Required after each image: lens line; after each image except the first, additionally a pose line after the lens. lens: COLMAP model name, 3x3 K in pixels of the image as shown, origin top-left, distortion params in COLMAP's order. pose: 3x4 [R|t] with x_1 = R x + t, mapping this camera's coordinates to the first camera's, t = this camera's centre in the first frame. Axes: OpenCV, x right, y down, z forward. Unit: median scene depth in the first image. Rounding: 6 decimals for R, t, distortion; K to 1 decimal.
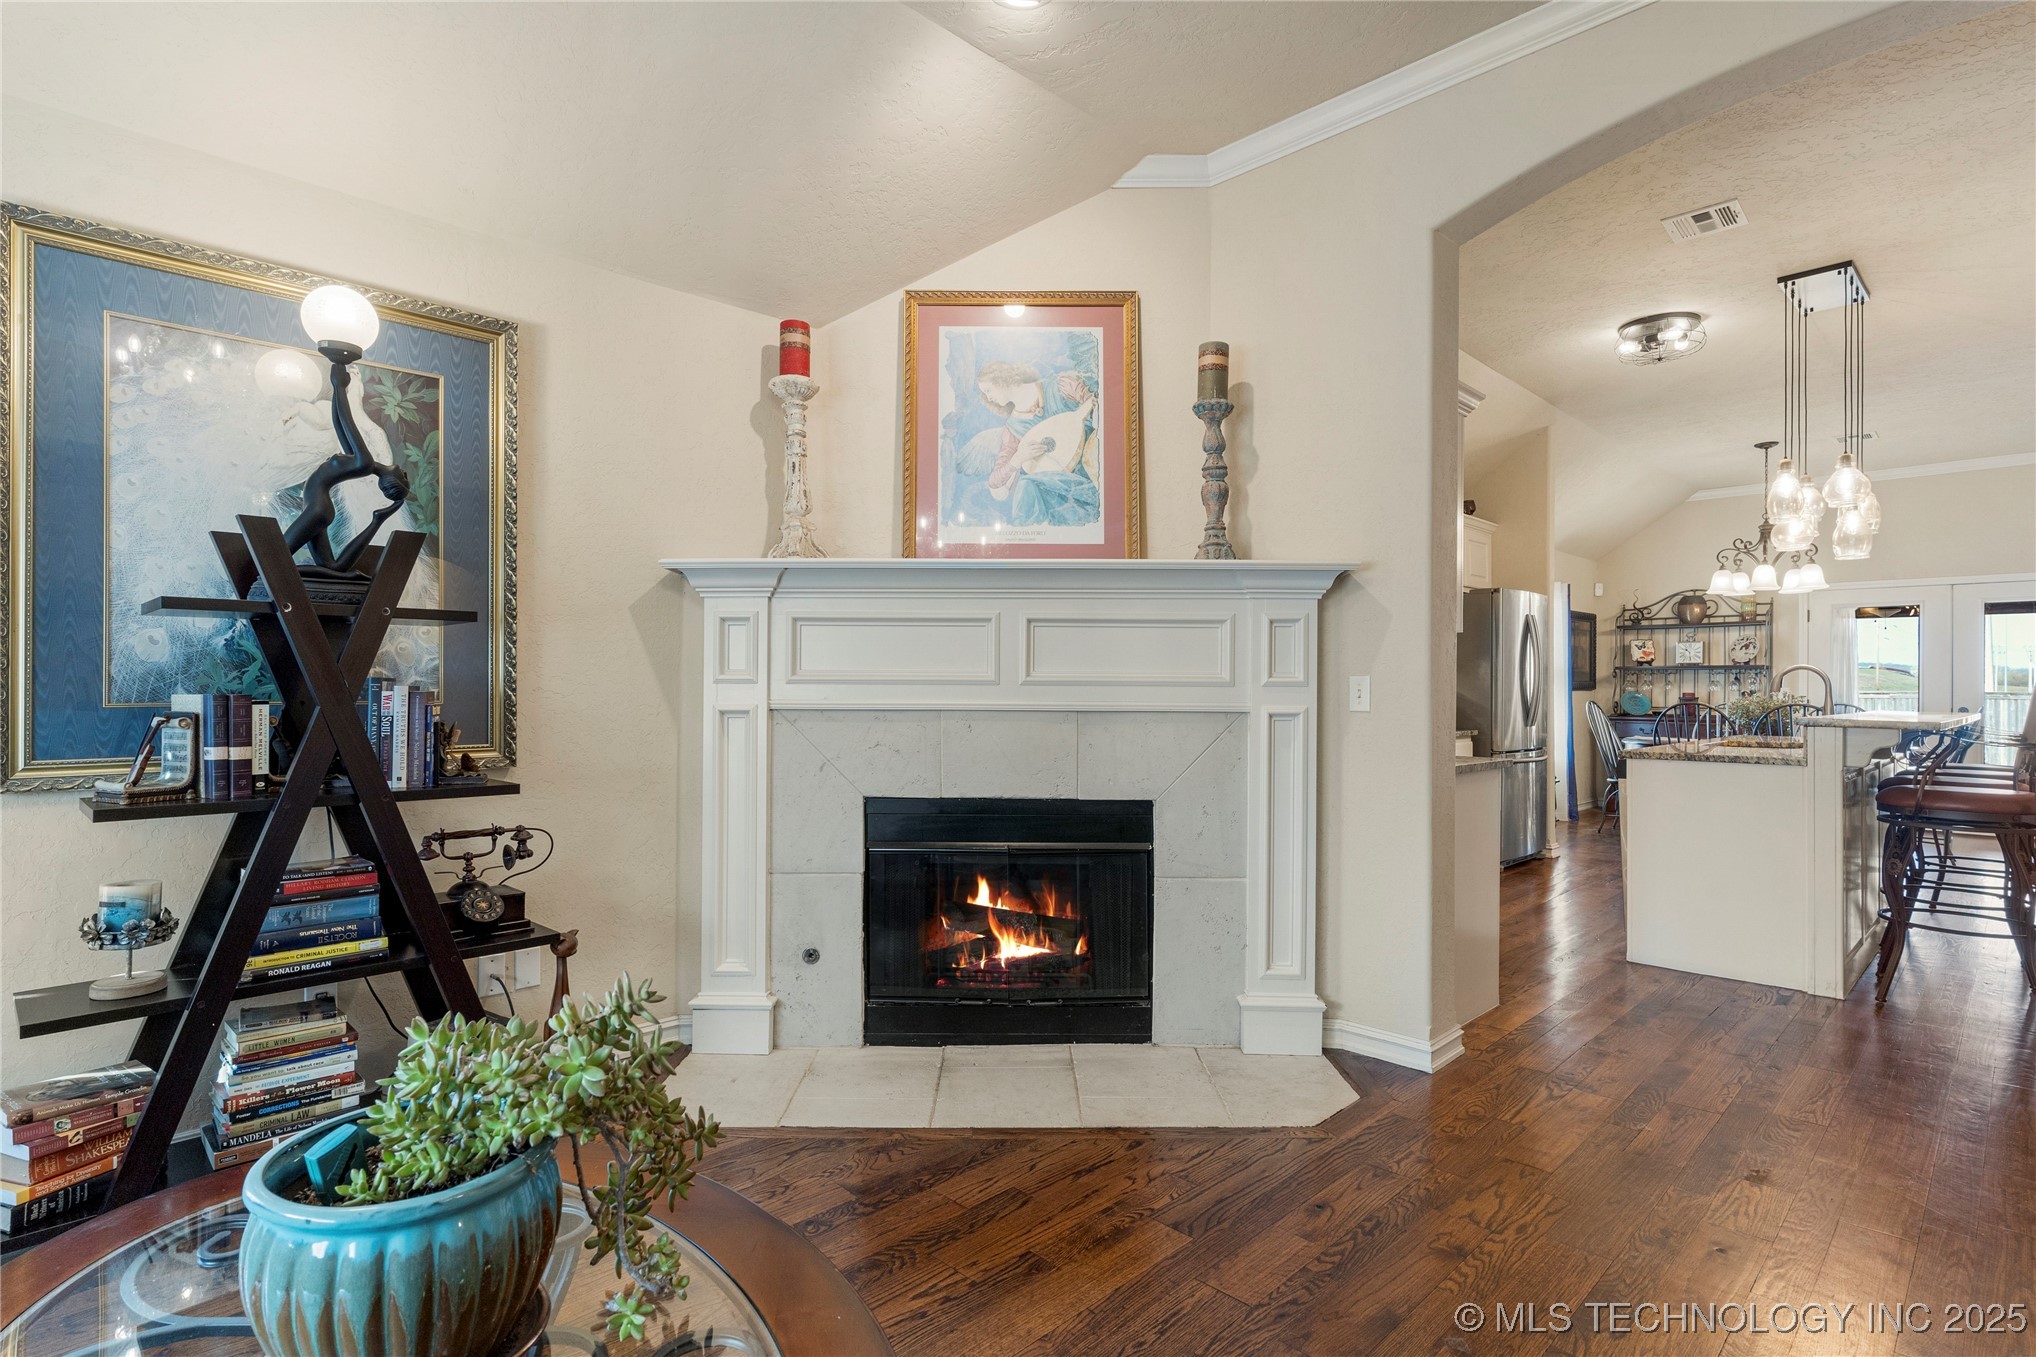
lens RADIAL K [[1006.4, 0, 1029.1], [0, 1006.4, 682.5], [0, 0, 1]] dist [0.001778, -0.000797]
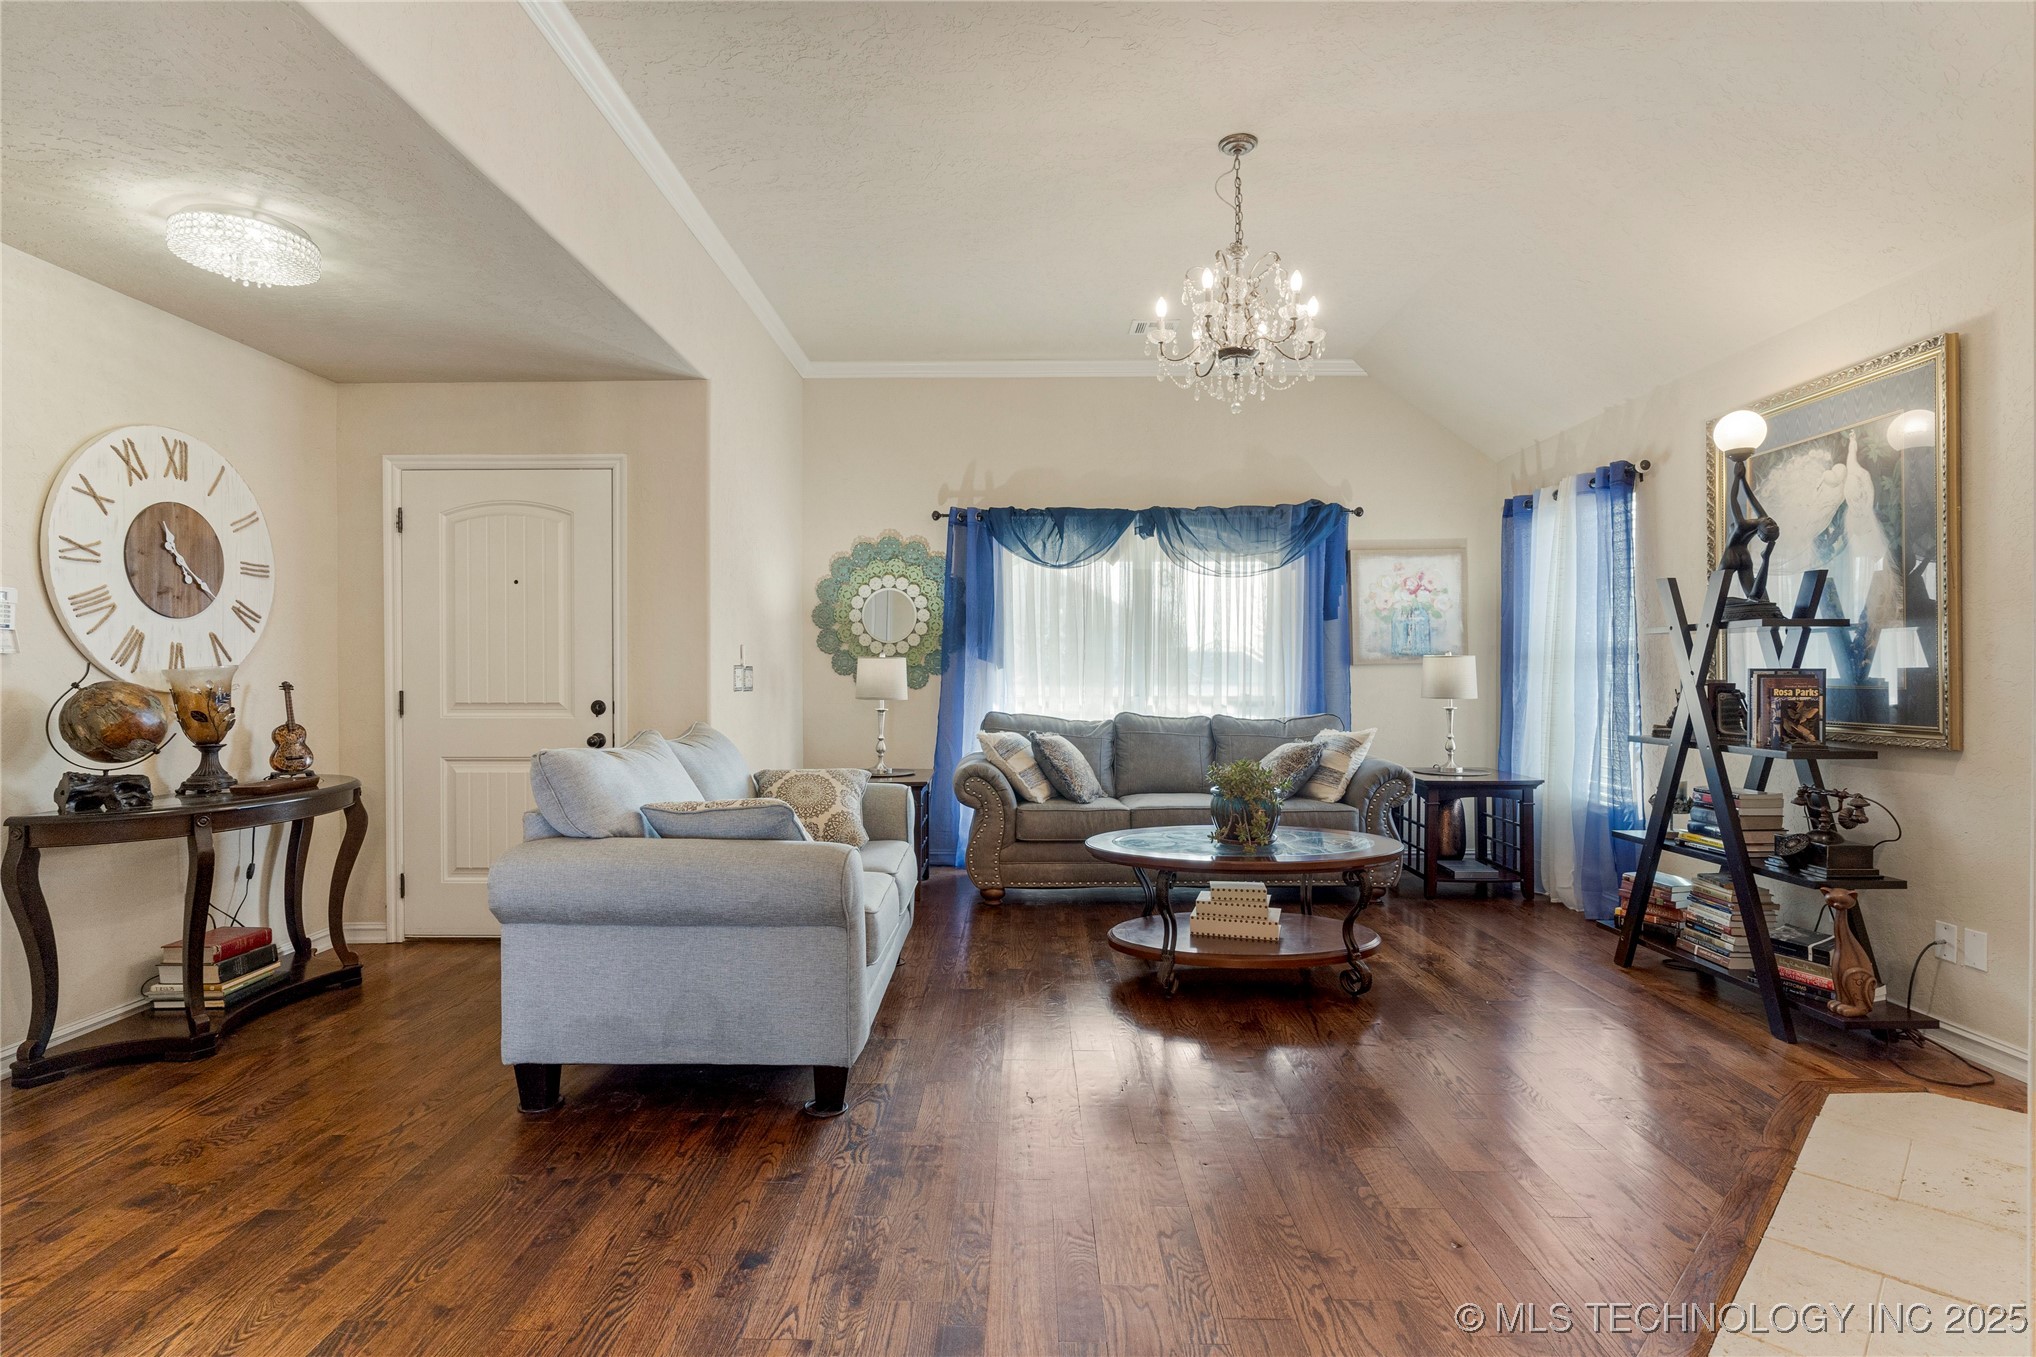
lens RADIAL K [[1006.4, 0, 1009.1], [0, 1006.4, 672.4], [0, 0, 1]] dist [0.001778, -0.000797]
pose [[-0.714893, -0.003998, -0.699223, 0.759865], [0.000084, 0.999983, -0.005803, 0.005942], [0.699234, -0.004207, -0.714880, 0.859455]]
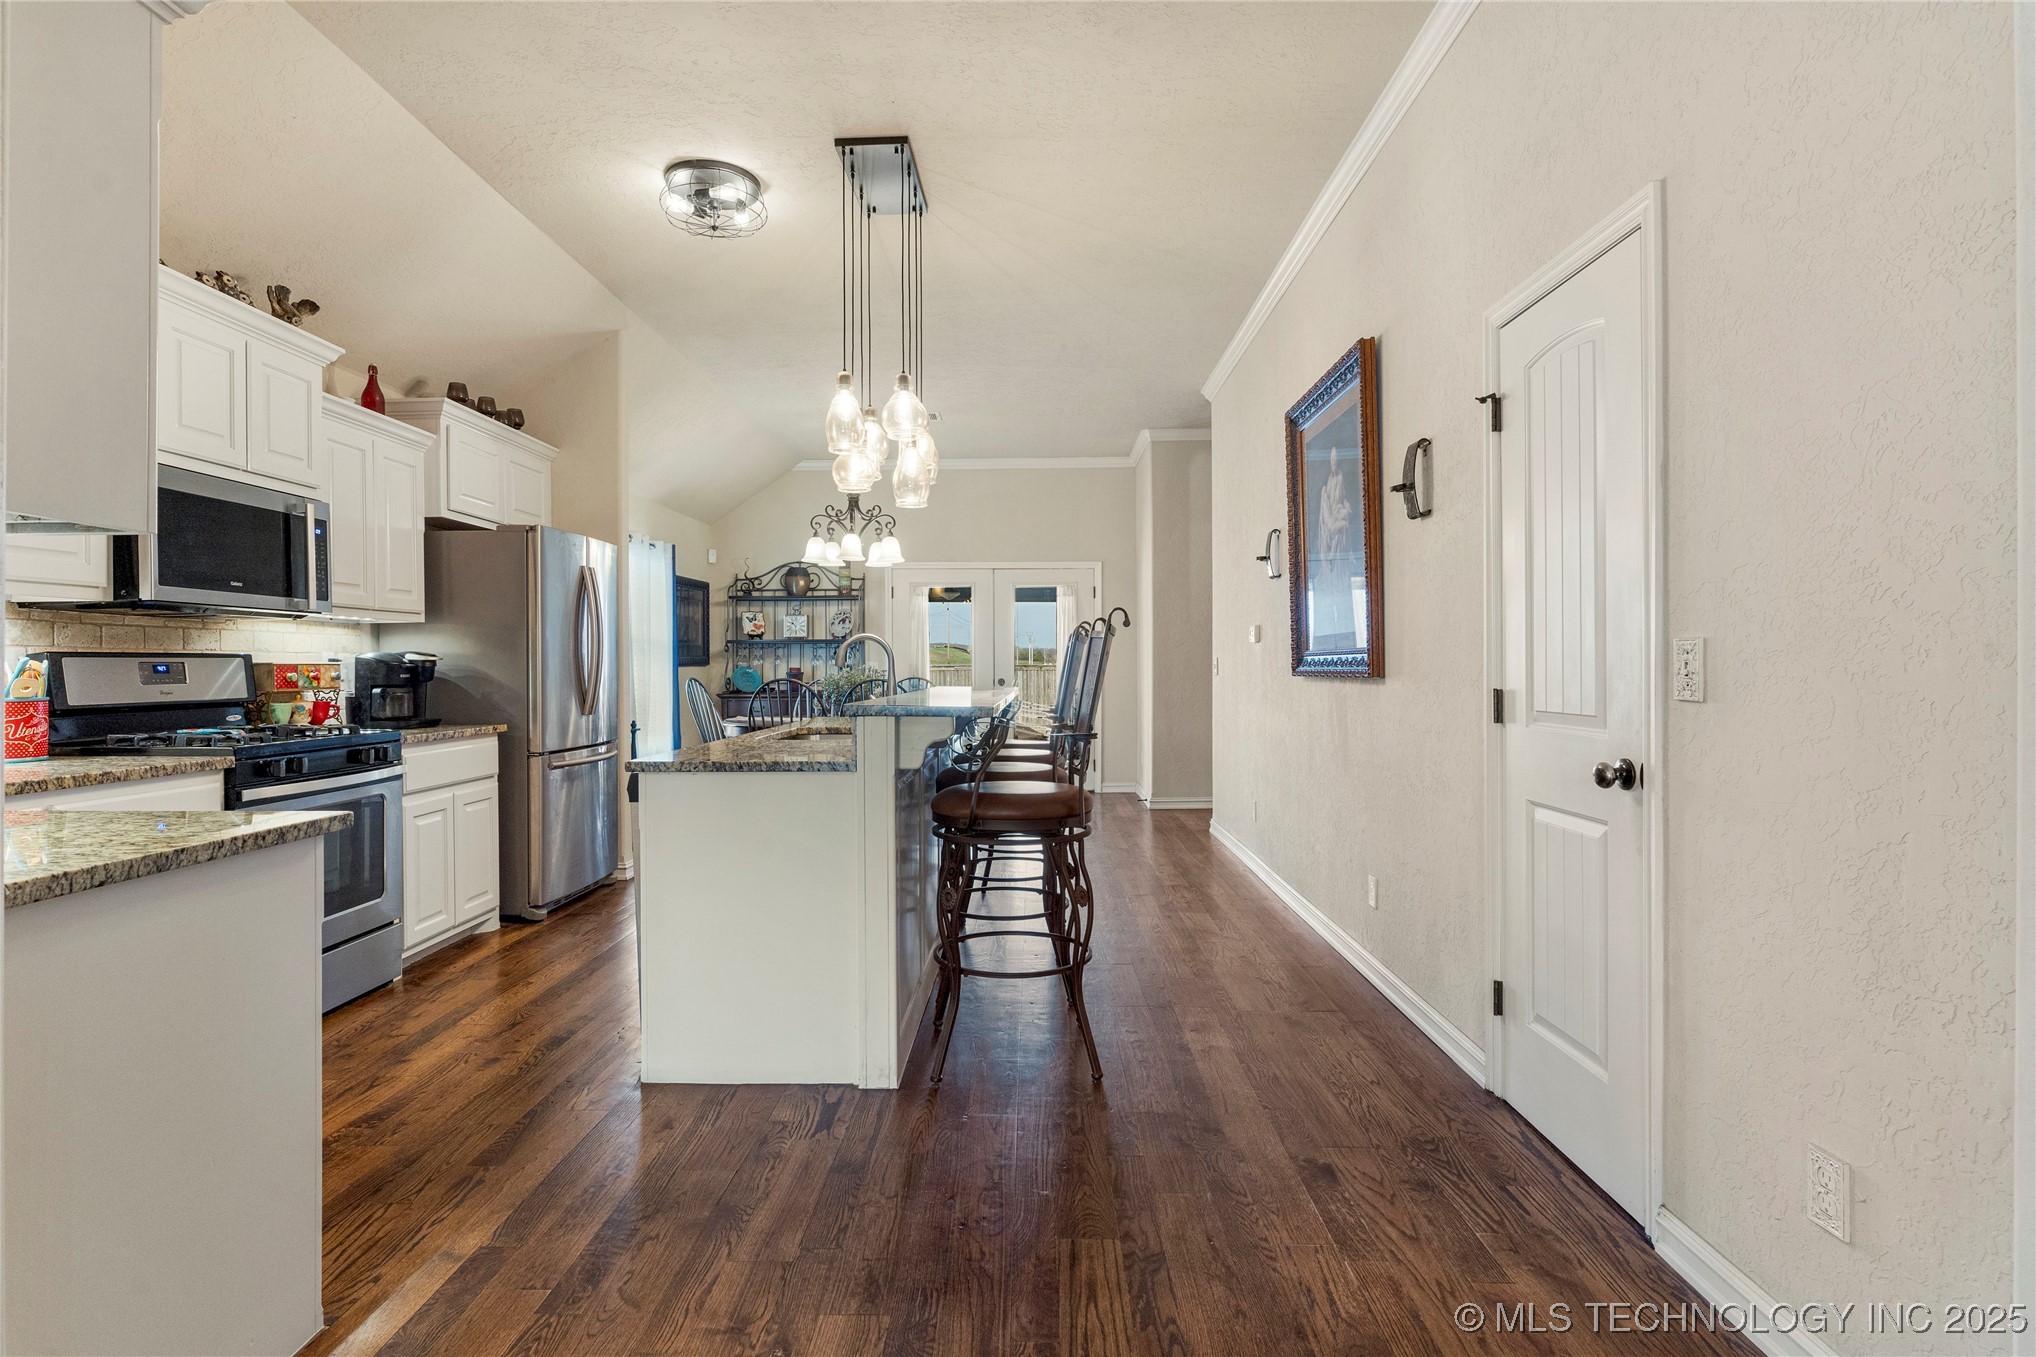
lens RADIAL K [[1006.4, 0, 1013.6], [0, 1006.4, 665.3], [0, 0, 1]] dist [0.001778, -0.000797]
pose [[0.721746, -0.007534, 0.692117, 0.392022], [0.002555, 0.999963, 0.008221, 0.001741], [-0.692153, -0.004165, 0.721738, 0.443814]]
